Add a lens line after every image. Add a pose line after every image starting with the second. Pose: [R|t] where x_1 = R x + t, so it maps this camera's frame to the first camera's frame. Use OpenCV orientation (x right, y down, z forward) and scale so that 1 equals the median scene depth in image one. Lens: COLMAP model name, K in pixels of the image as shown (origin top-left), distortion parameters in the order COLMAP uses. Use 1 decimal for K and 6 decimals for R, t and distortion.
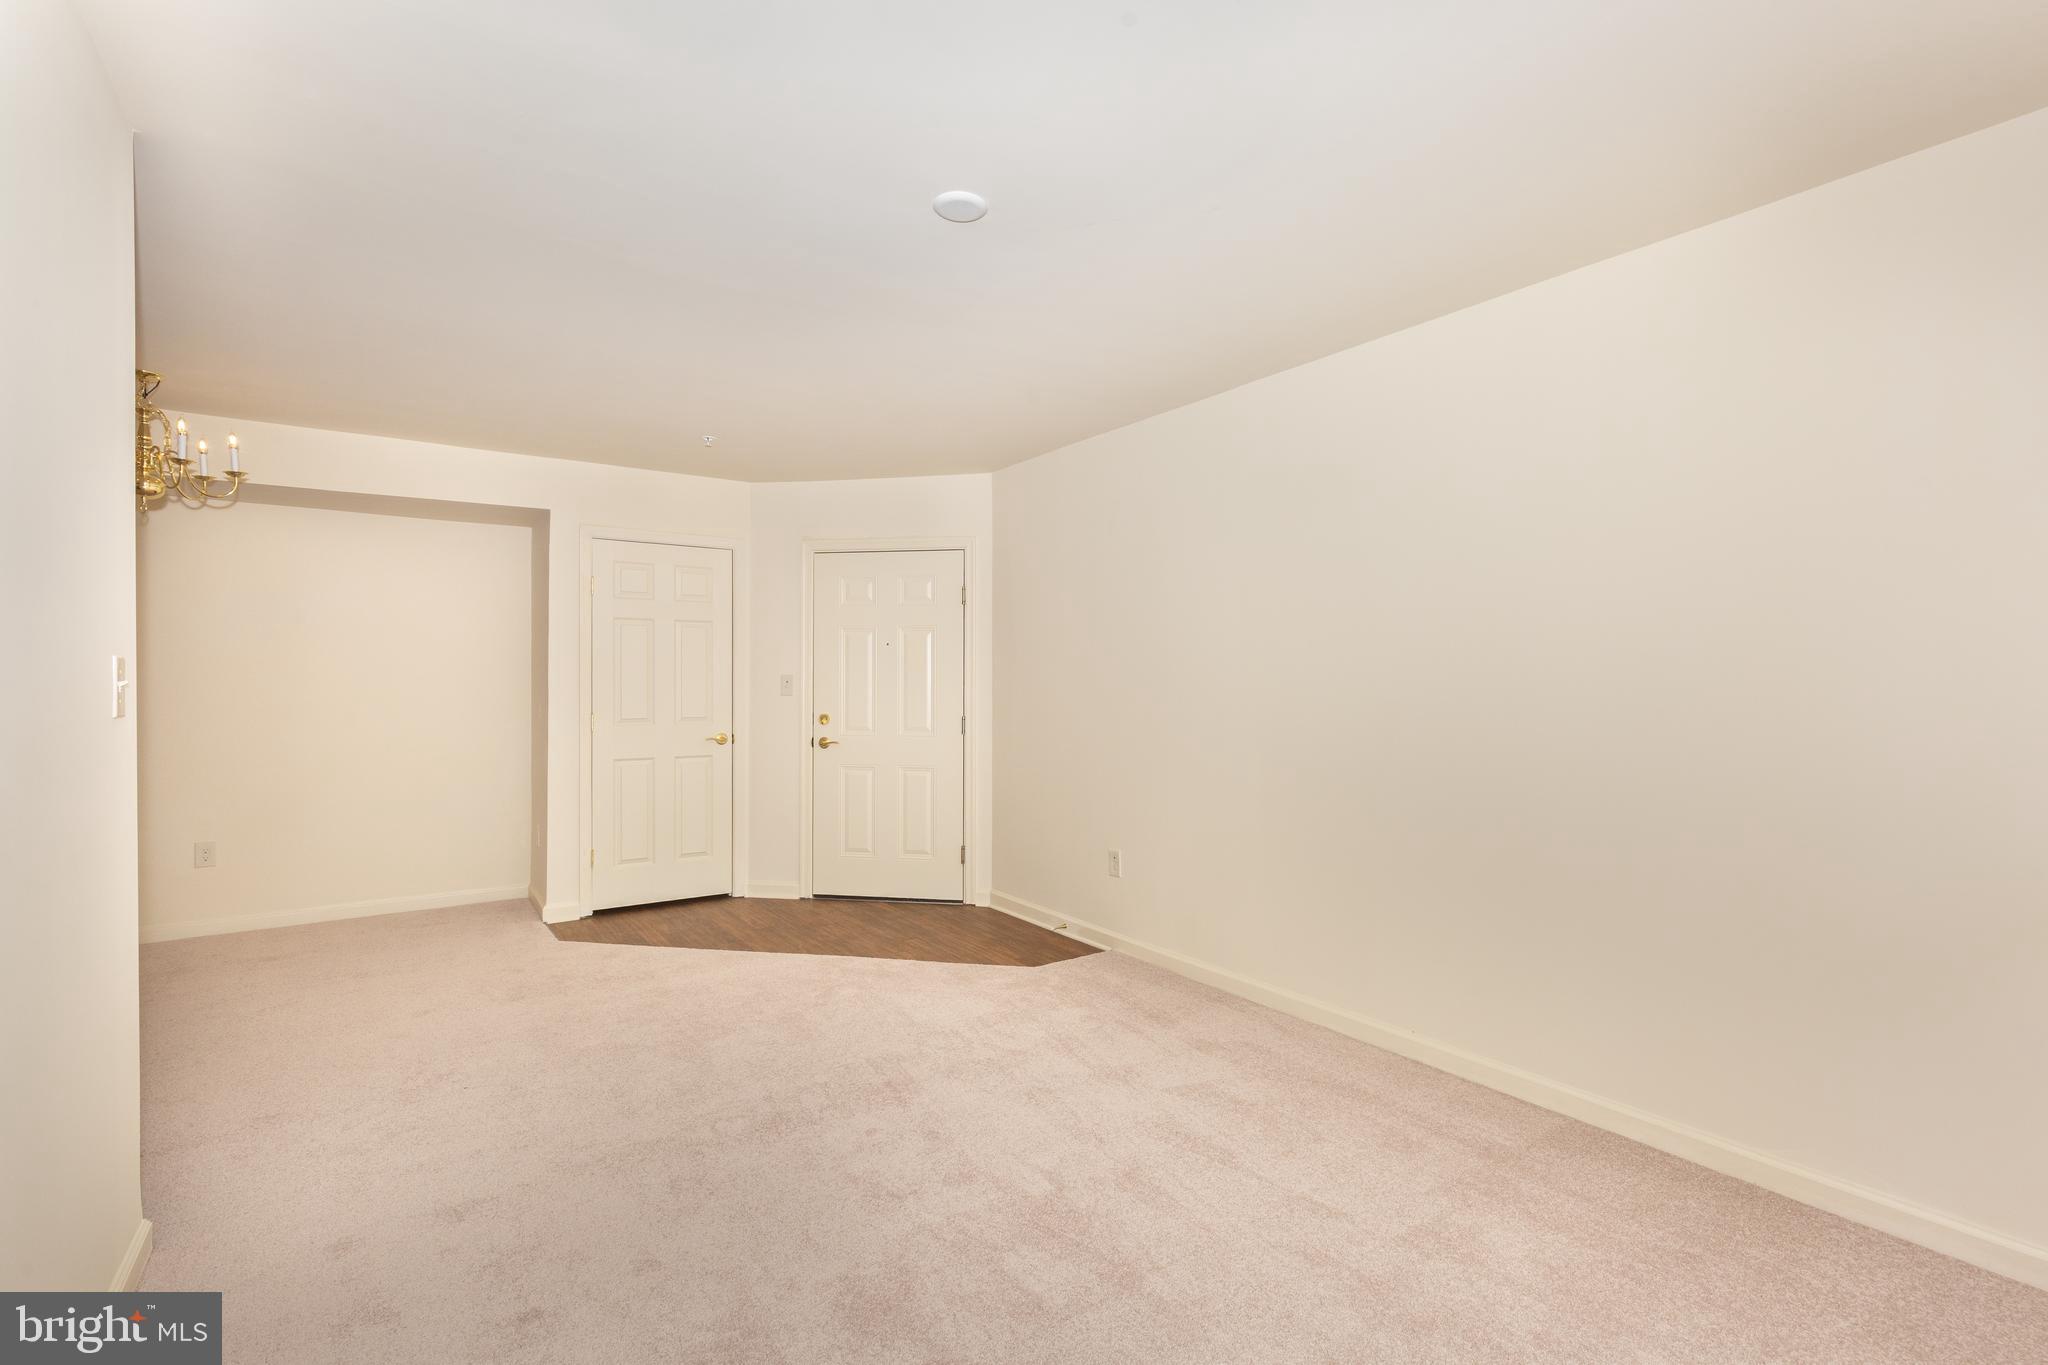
lens RADIAL K [[935.7, 0, 1027.6], [0, 935.7, 677.0], [0, 0, 1]] dist [0.021017, -0.001758]
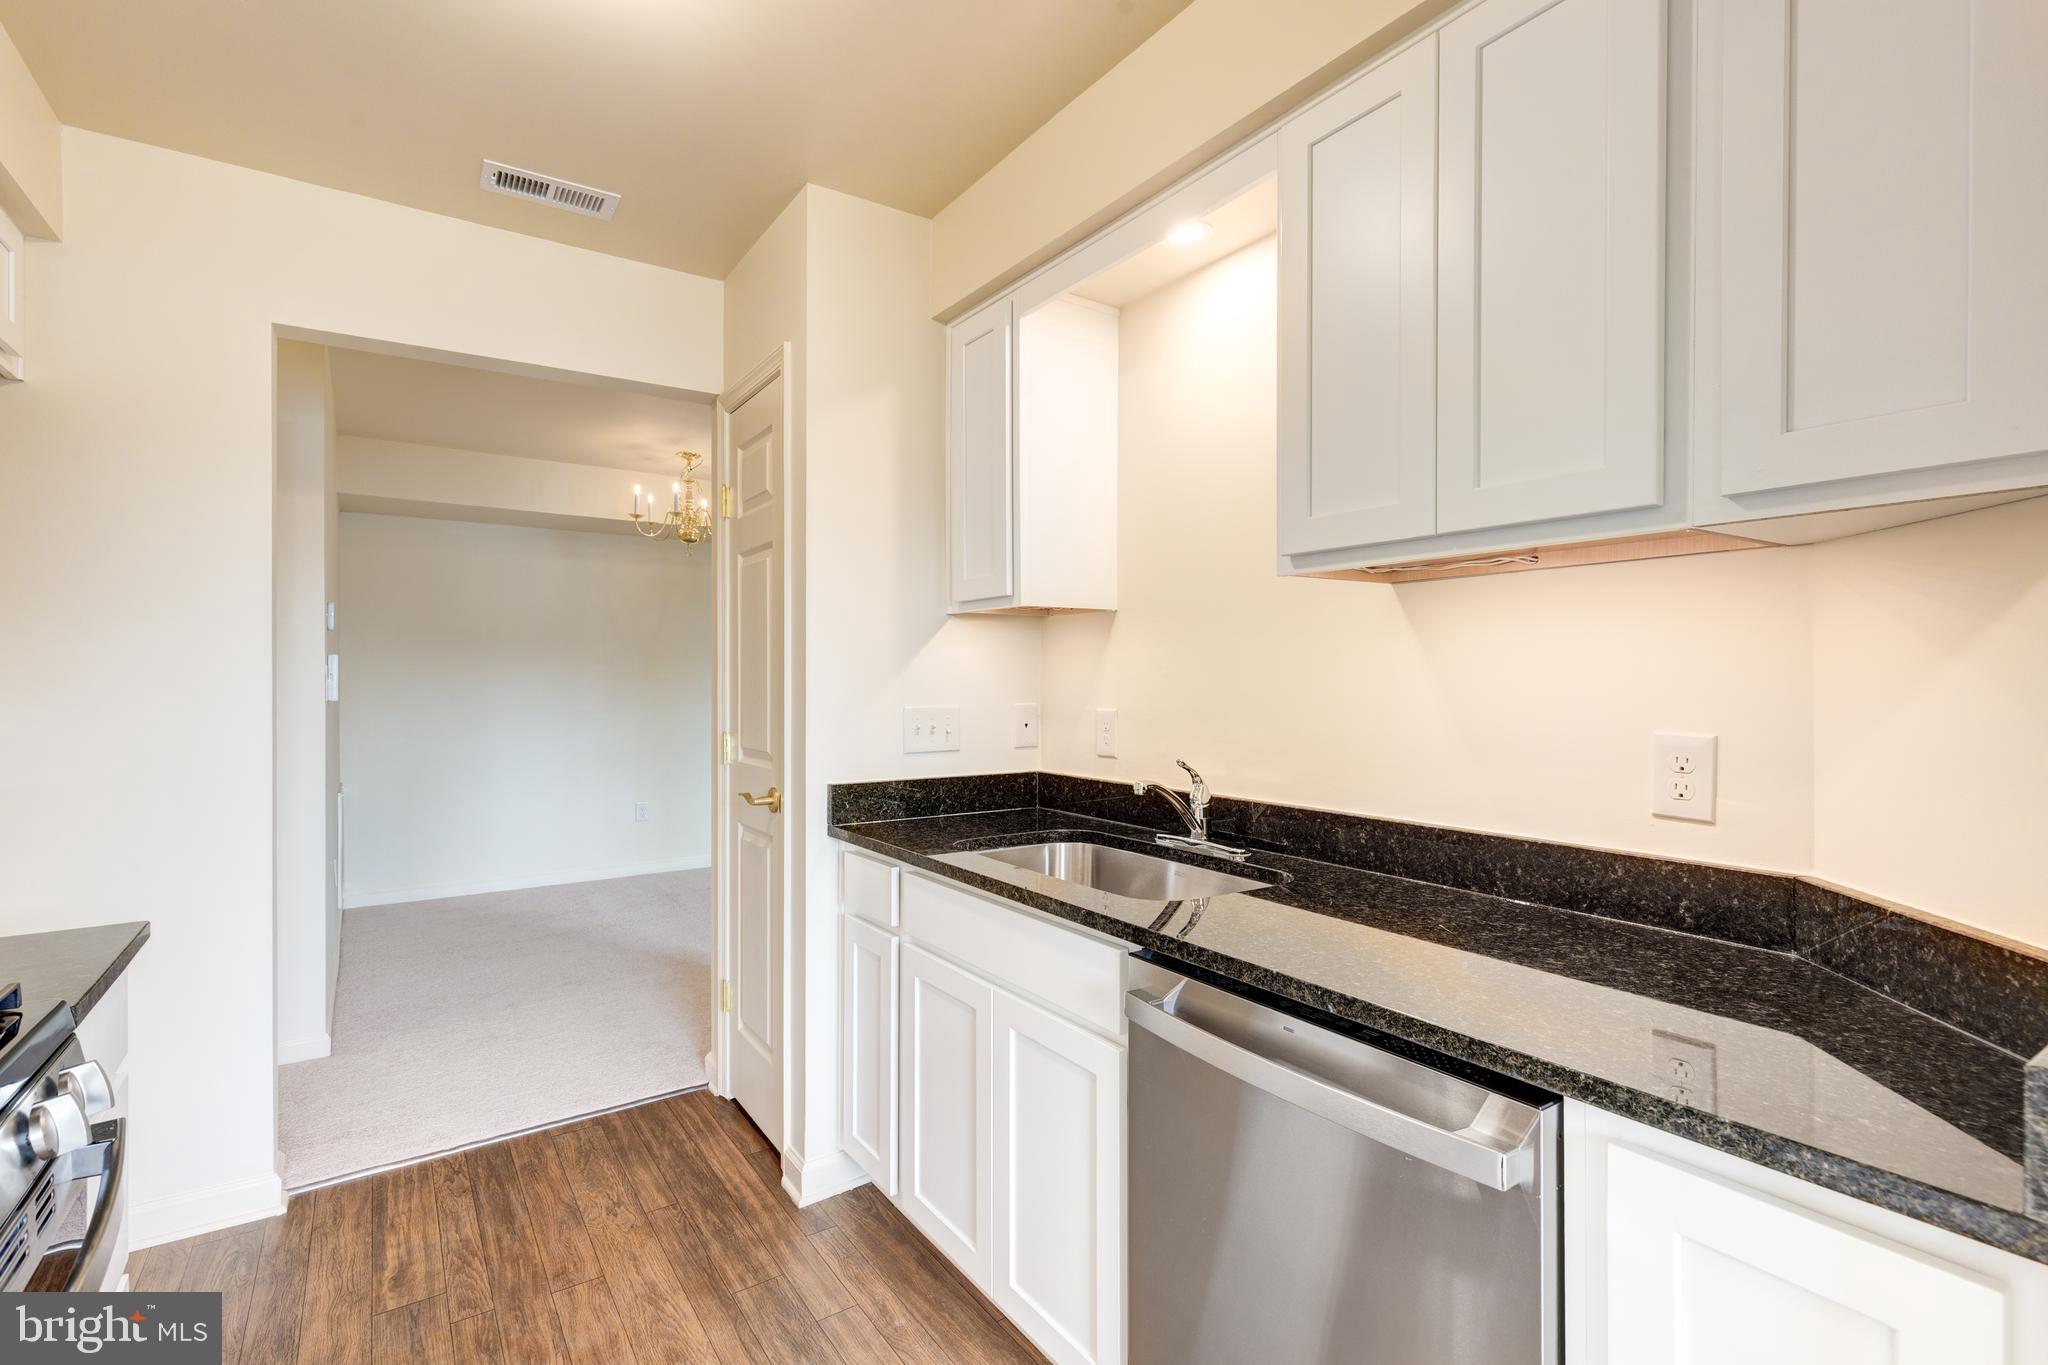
lens RADIAL K [[935.7, 0, 989.6], [0, 935.7, 684.5], [0, 0, 1]] dist [0.021017, -0.001758]
pose [[0.998773, -0.013339, -0.047684, -0.014505], [0.013323, 0.999911, -0.000663, 0.011002], [0.047689, 0.000027, 0.998862, 0.606383]]
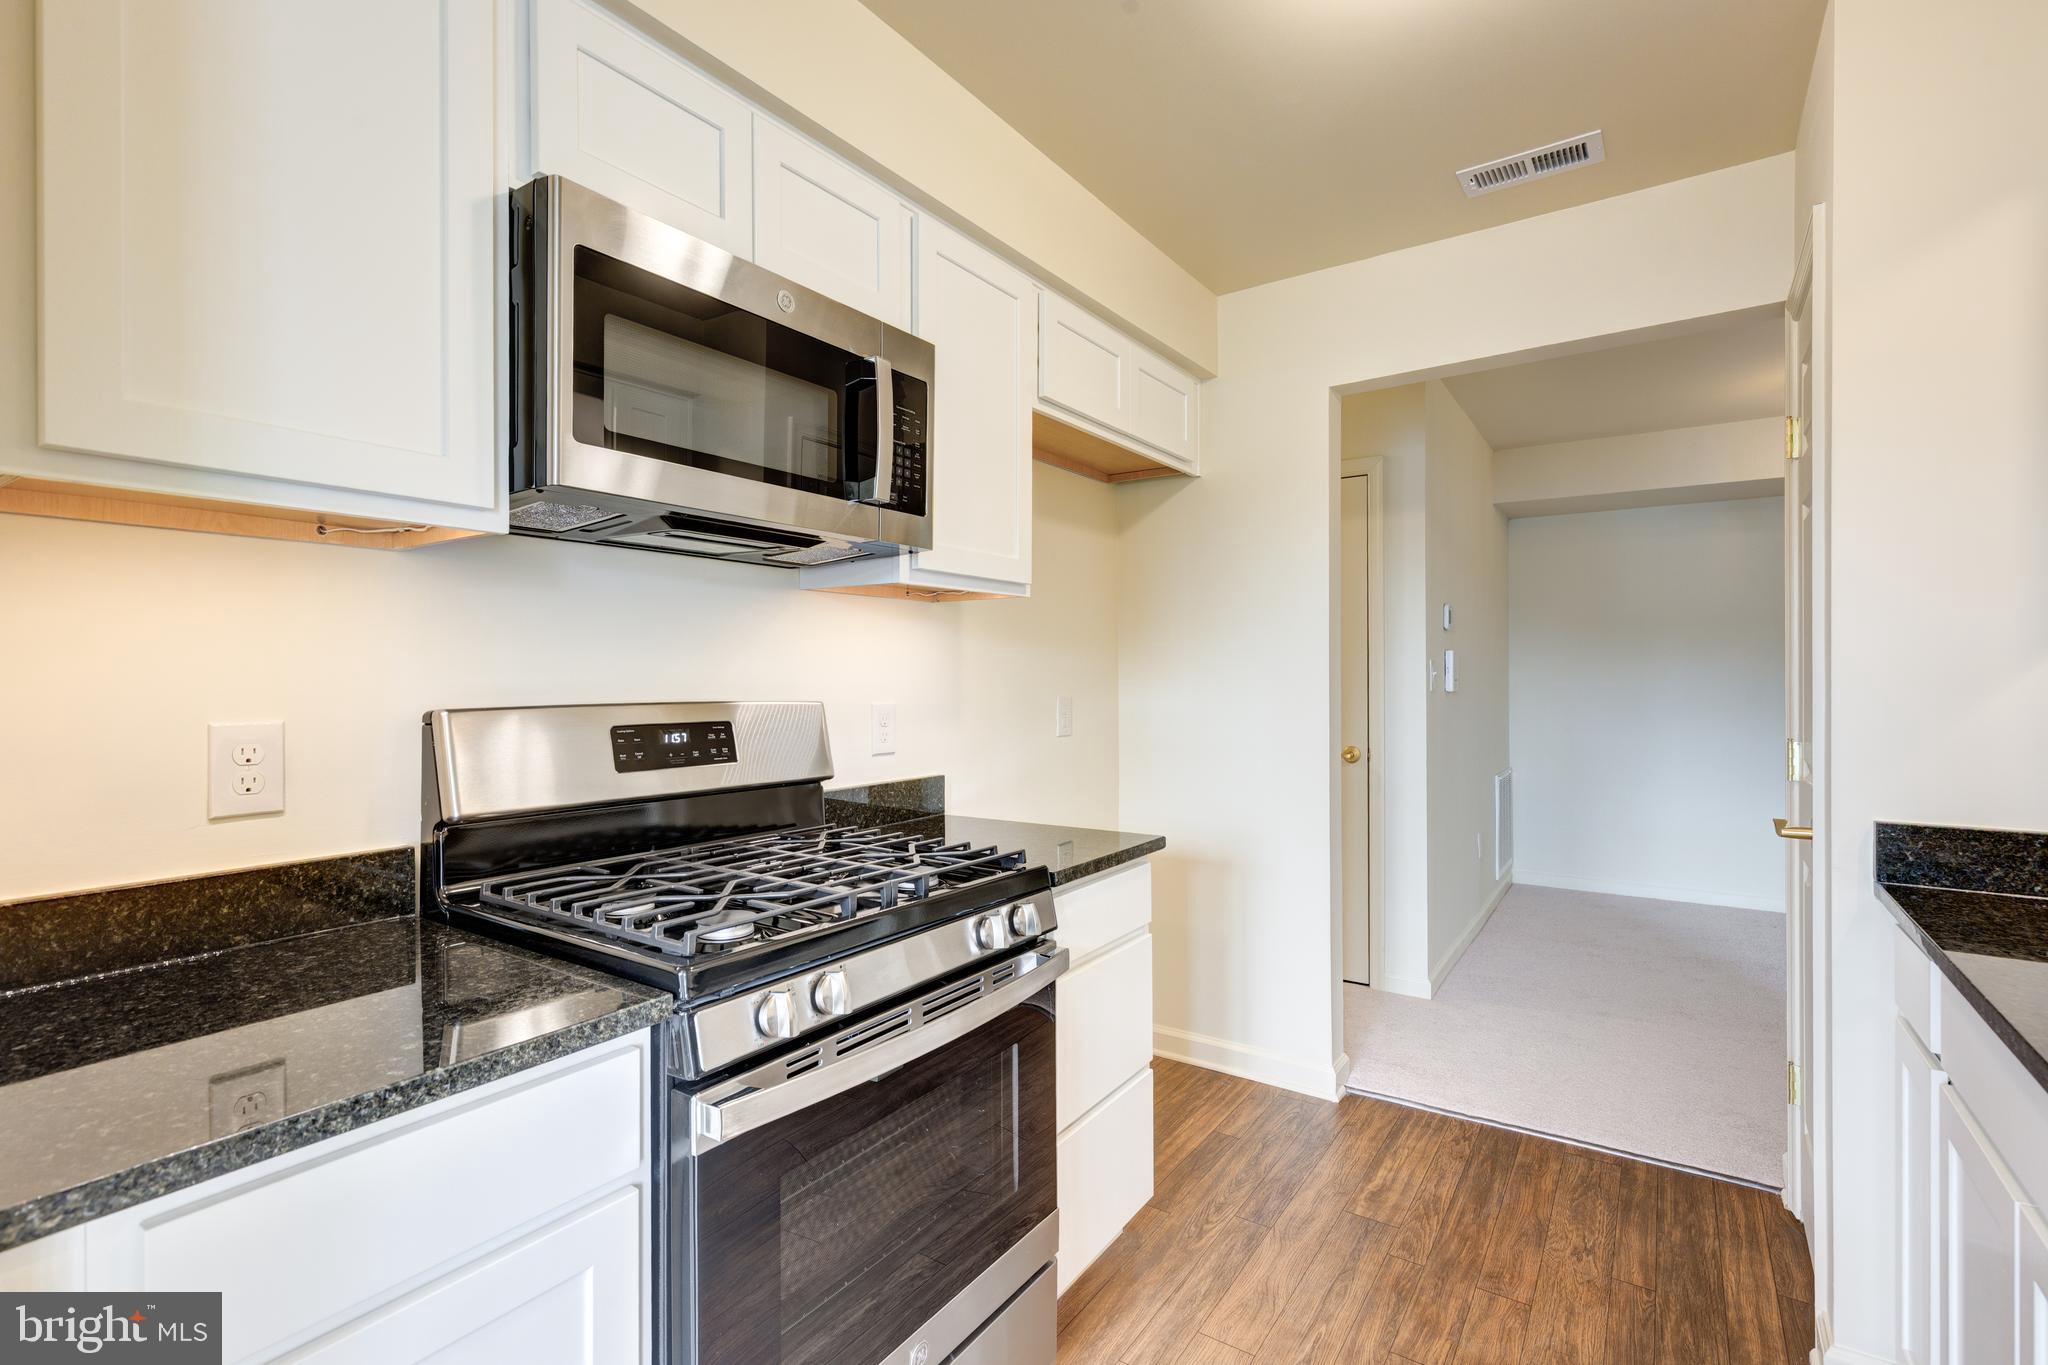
lens RADIAL K [[935.7, 0, 1048.5], [0, 935.7, 683.9], [0, 0, 1]] dist [0.021017, -0.001758]
pose [[0.356156, -0.005032, -0.934413, 0.087666], [0.000328, 0.999986, -0.005260, 0.013585], [0.934426, 0.001567, 0.356153, 0.686795]]
